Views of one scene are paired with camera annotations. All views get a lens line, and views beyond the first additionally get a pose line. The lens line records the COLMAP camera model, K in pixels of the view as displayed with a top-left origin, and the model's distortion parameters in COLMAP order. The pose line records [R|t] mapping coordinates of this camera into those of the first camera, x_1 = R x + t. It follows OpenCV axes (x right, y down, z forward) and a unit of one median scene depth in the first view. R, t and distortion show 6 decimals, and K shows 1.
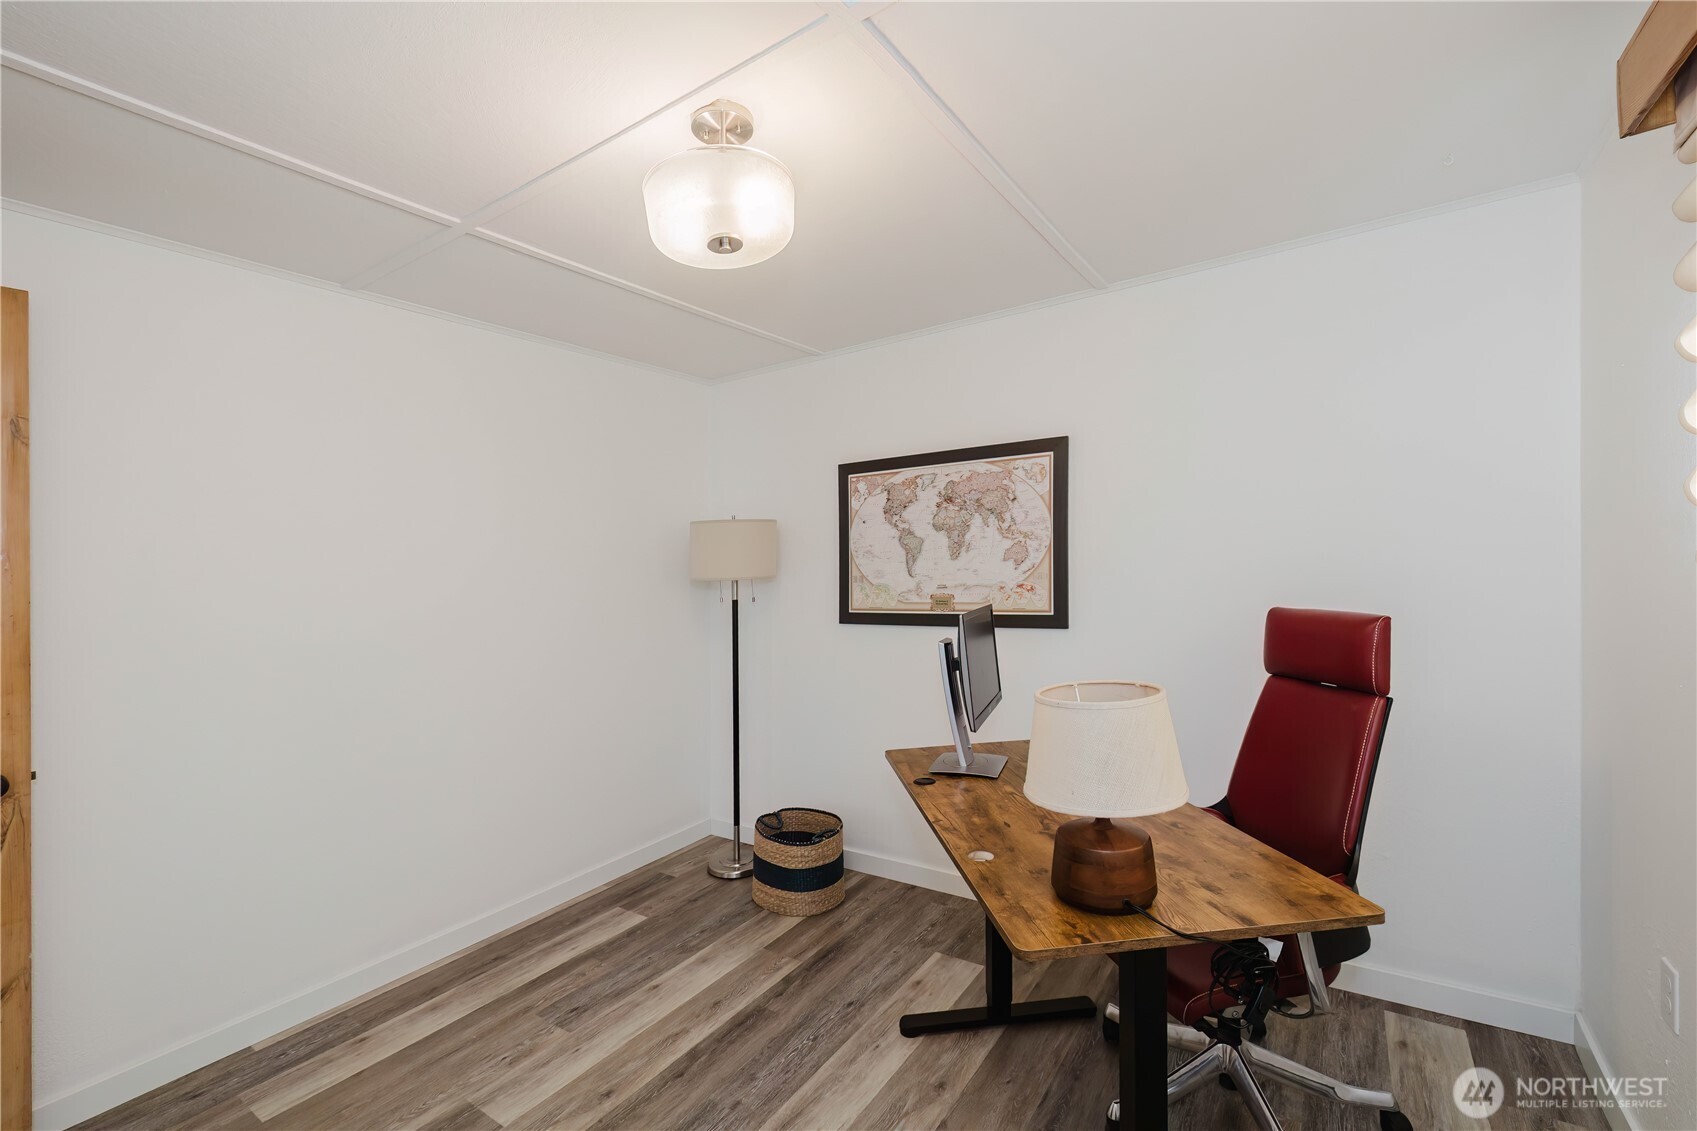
lens RADIAL K [[720.7, 0, 850.5], [0, 720.7, 540.1], [0, 0, 1]] dist [0.001409, 0.000046]
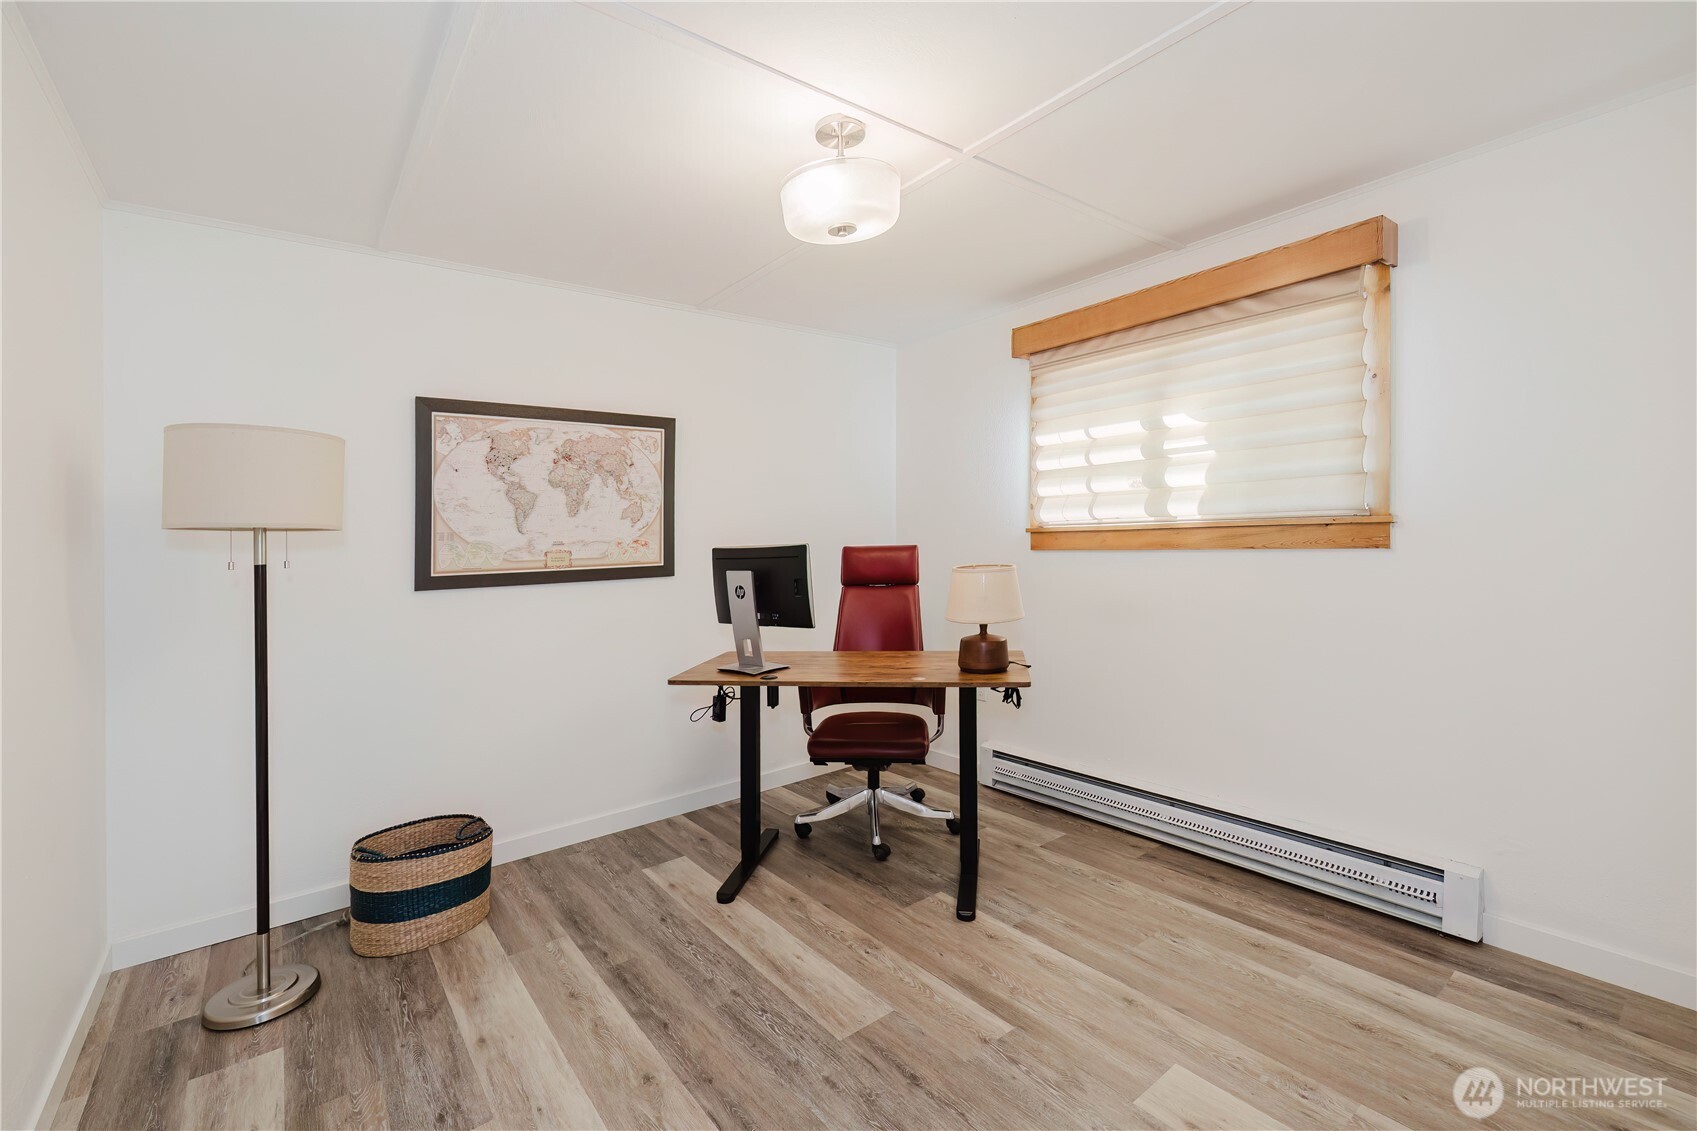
lens RADIAL K [[720.7, 0, 850.5], [0, 720.7, 540.1], [0, 0, 1]] dist [0.001409, 0.000046]
pose [[0.317430, 0.016520, 0.948138, -0.710486], [-0.017154, 0.999785, -0.011677, 0.066371], [-0.948127, -0.012558, 0.317645, 0.306264]]
